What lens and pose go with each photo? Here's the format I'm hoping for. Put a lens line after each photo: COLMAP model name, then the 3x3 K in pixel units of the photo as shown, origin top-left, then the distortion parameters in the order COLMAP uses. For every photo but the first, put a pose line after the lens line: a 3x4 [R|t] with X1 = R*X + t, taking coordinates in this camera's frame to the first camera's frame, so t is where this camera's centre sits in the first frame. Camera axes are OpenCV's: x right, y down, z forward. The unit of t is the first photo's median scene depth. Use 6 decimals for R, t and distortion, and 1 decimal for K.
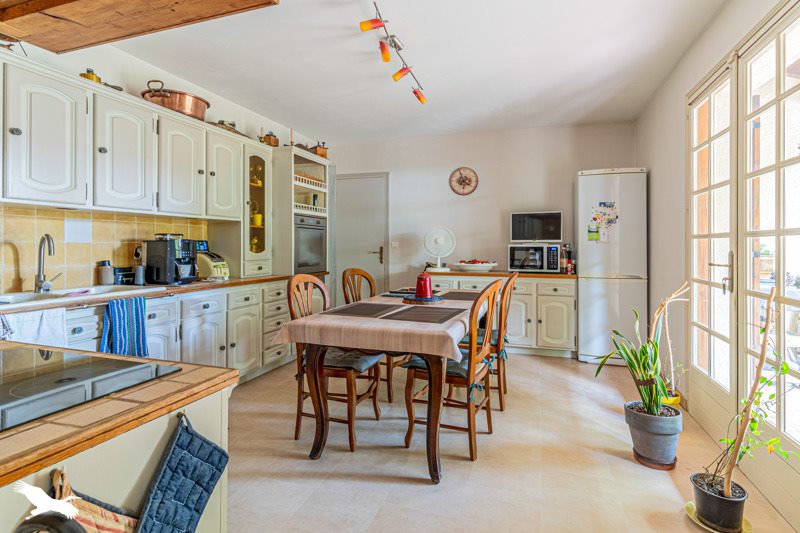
lens RADIAL K [[401.1, 0, 399.2], [0, 401.1, 255.5], [0, 0, 1]] dist [-0.001673, -0.000796]
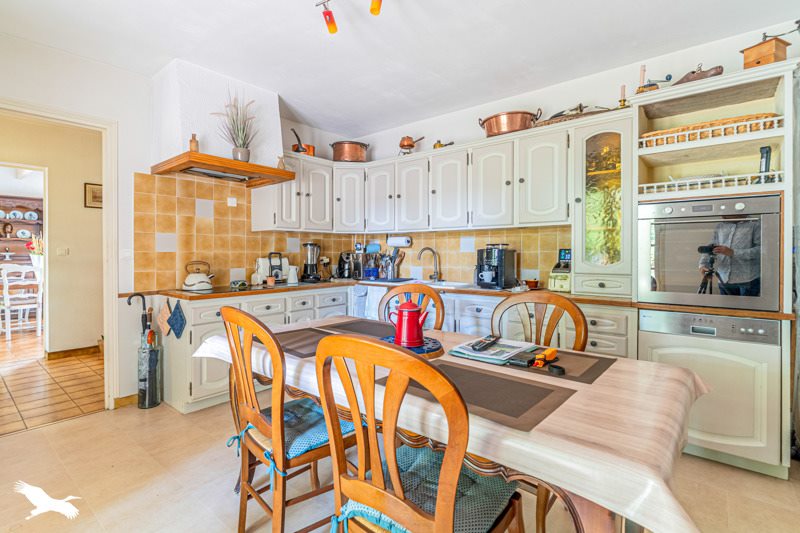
lens RADIAL K [[401.1, 0, 399.2], [0, 401.1, 255.5], [0, 0, 1]] dist [-0.001673, -0.000796]
pose [[-0.370037, 0.005421, -0.929001, 0.594163], [-0.023055, 0.999621, 0.015016, -0.031988], [0.928731, 0.026974, -0.369772, 1.171145]]
